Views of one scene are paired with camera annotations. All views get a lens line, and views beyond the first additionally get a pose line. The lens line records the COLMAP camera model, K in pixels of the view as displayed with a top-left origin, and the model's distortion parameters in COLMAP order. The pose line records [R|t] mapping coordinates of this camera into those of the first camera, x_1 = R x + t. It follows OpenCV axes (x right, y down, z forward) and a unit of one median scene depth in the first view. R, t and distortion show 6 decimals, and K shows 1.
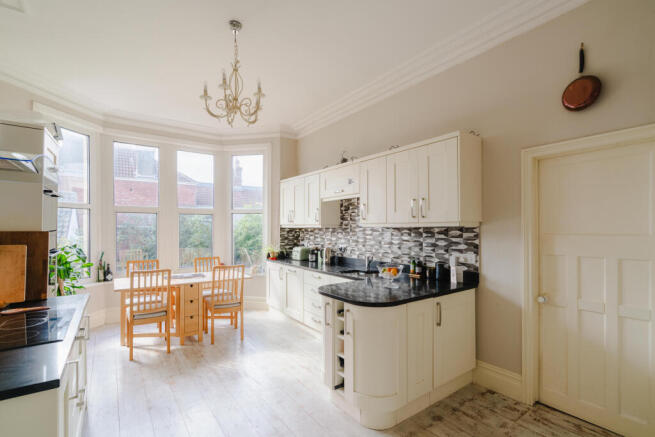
lens RADIAL K [[296.7, 0, 326.8], [0, 296.7, 225.4], [0, 0, 1]] dist [-0.000379, 0.000775]
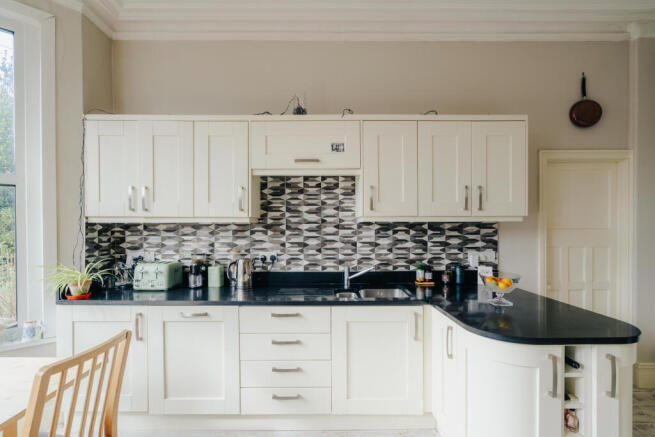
lens RADIAL K [[296.7, 0, 326.8], [0, 296.7, 225.4], [0, 0, 1]] dist [-0.000379, 0.000775]
pose [[0.582311, -0.000109, 0.812966, -0.414753], [-0.006376, 0.999969, 0.004701, 0.009621], [-0.812941, -0.007921, 0.582292, 0.630163]]
